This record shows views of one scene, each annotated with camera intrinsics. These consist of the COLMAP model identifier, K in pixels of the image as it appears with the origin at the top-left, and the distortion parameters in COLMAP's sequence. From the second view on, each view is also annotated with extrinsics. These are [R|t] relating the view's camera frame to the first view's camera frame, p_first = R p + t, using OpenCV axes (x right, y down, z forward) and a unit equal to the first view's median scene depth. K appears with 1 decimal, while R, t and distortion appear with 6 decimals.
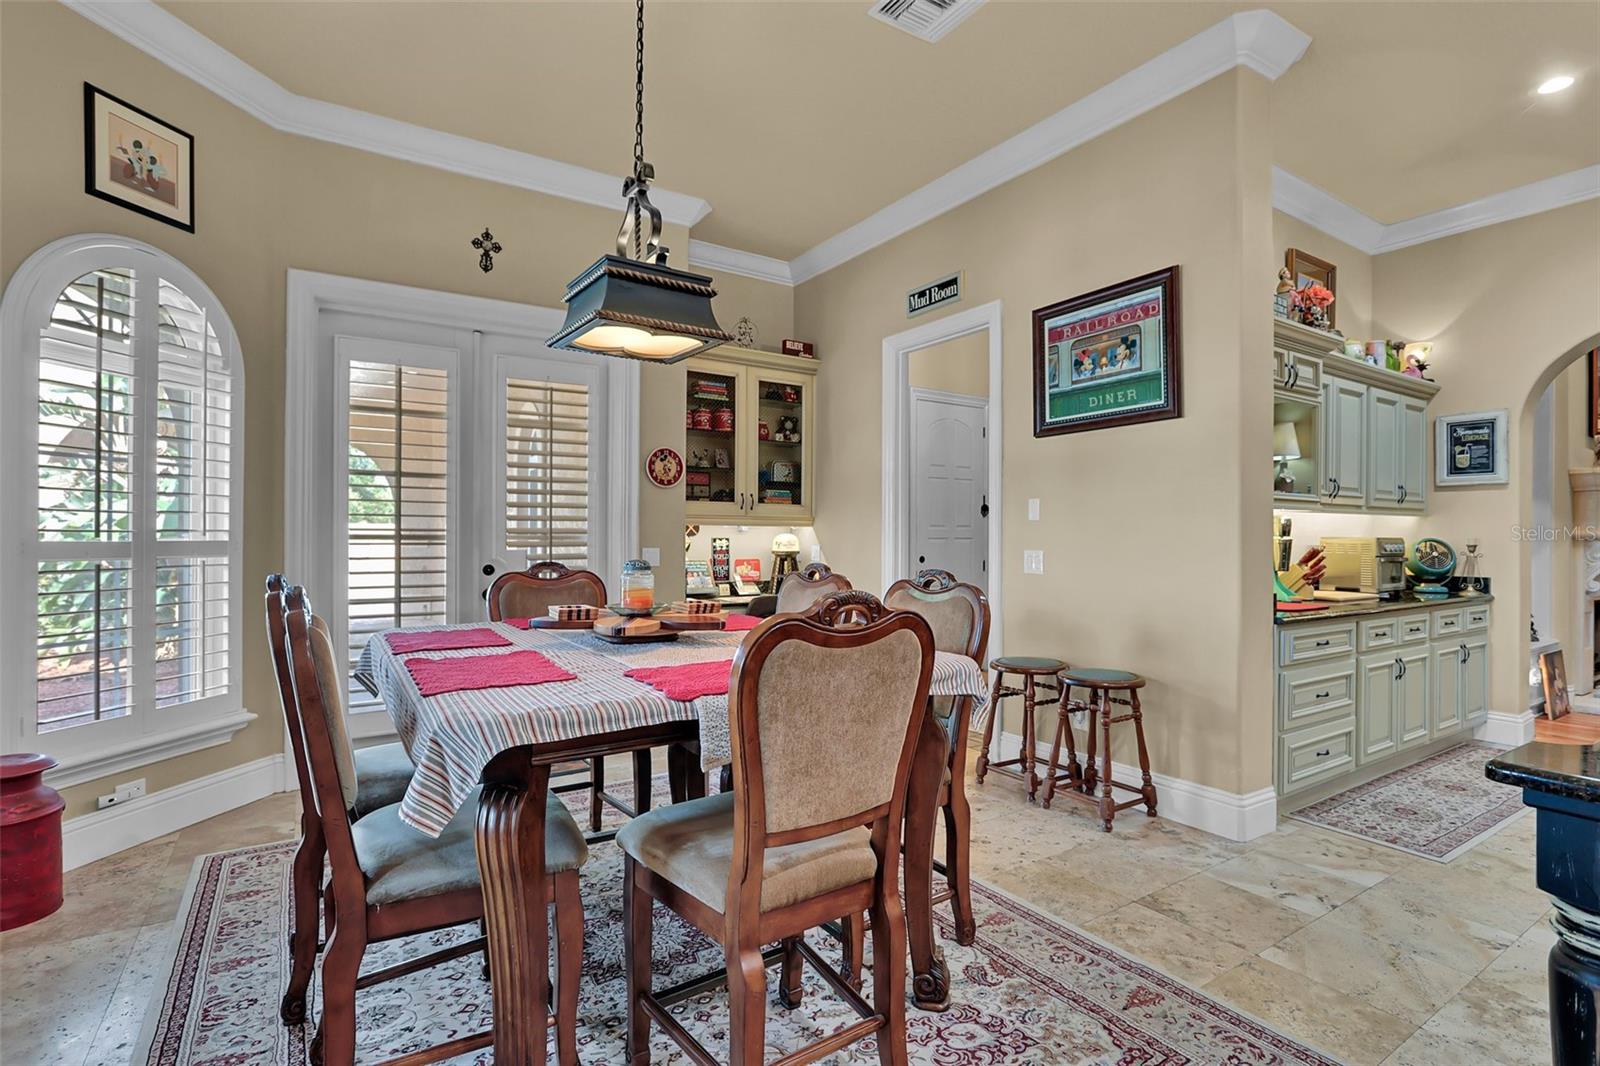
lens RADIAL K [[766.0, 0, 823.4], [0, 766.0, 535.0], [0, 0, 1]] dist [-0.018342, -0.000269]
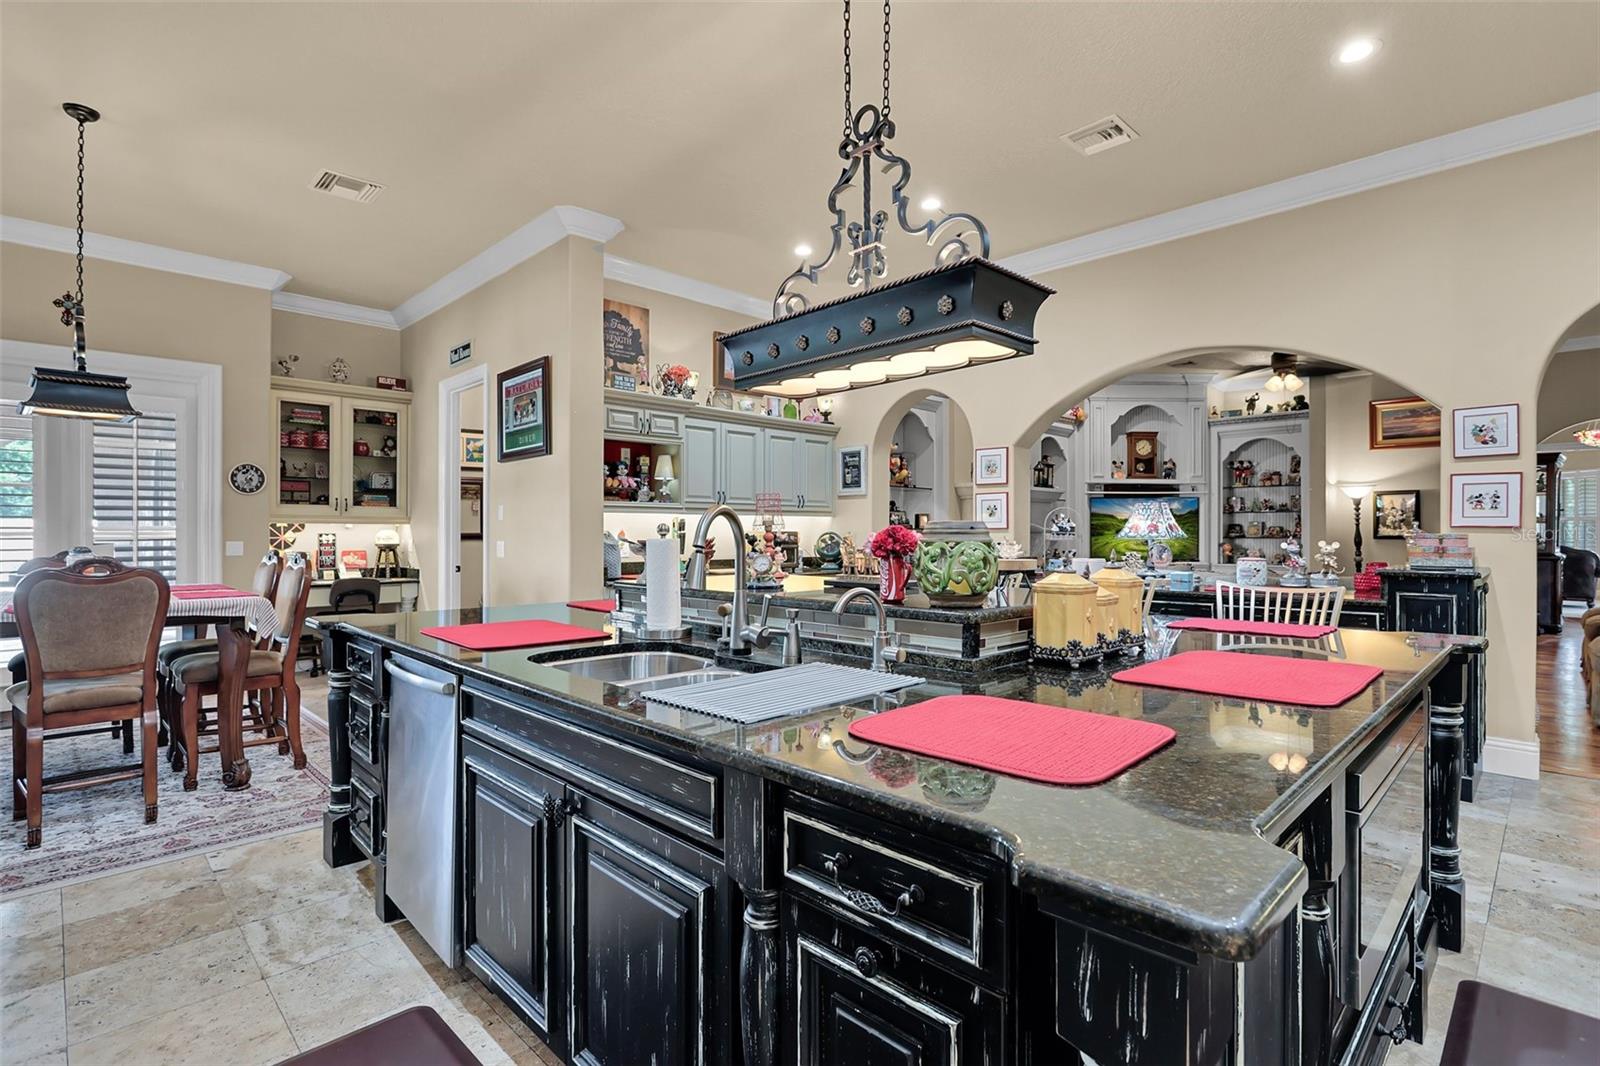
lens RADIAL K [[766.0, 0, 823.4], [0, 766.0, 535.0], [0, 0, 1]] dist [-0.018342, -0.000269]
pose [[0.980160, -0.004848, 0.198147, 0.436014], [0.003599, 0.999971, 0.006665, 0.001020], [-0.198174, -0.005820, 0.980150, -0.391701]]
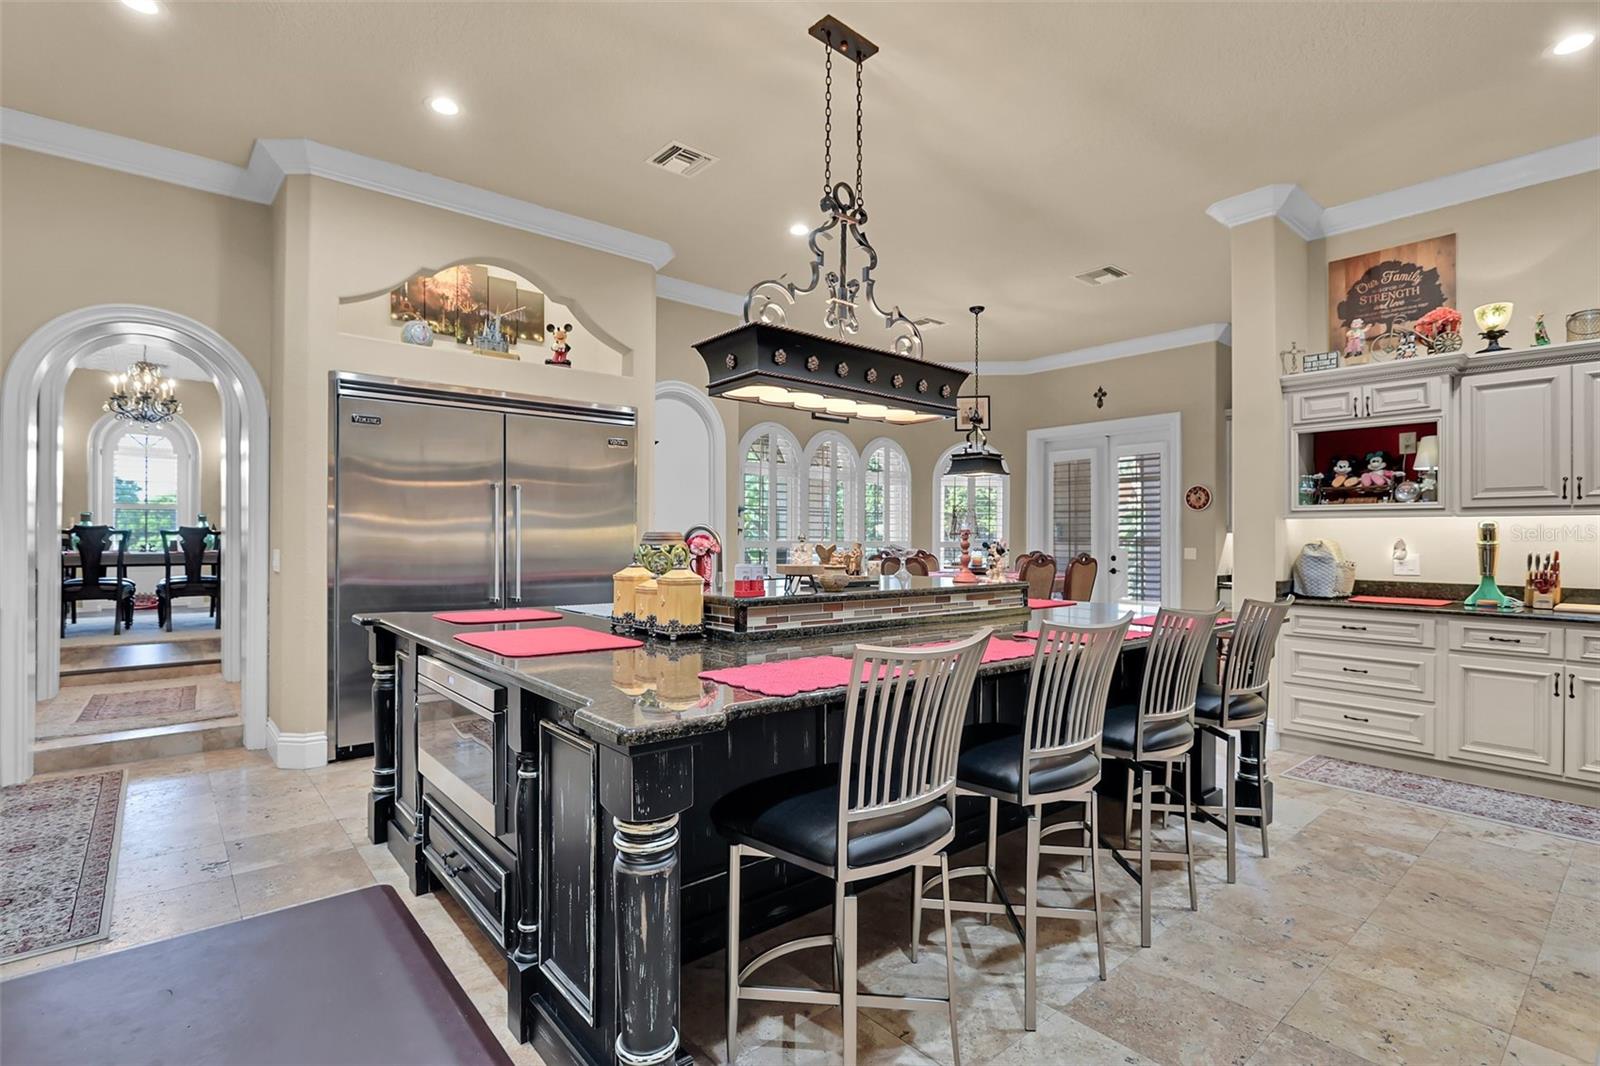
lens RADIAL K [[757.3, 0, 760.5], [0, 757.3, 537.1], [0, 0, 1]] dist [0.000225, 0.000208]
pose [[0.078462, -0.005980, -0.996899, 1.160604], [0.002565, 0.999980, -0.005797, 0.000548], [0.996914, -0.002103, 0.078475, -0.031615]]
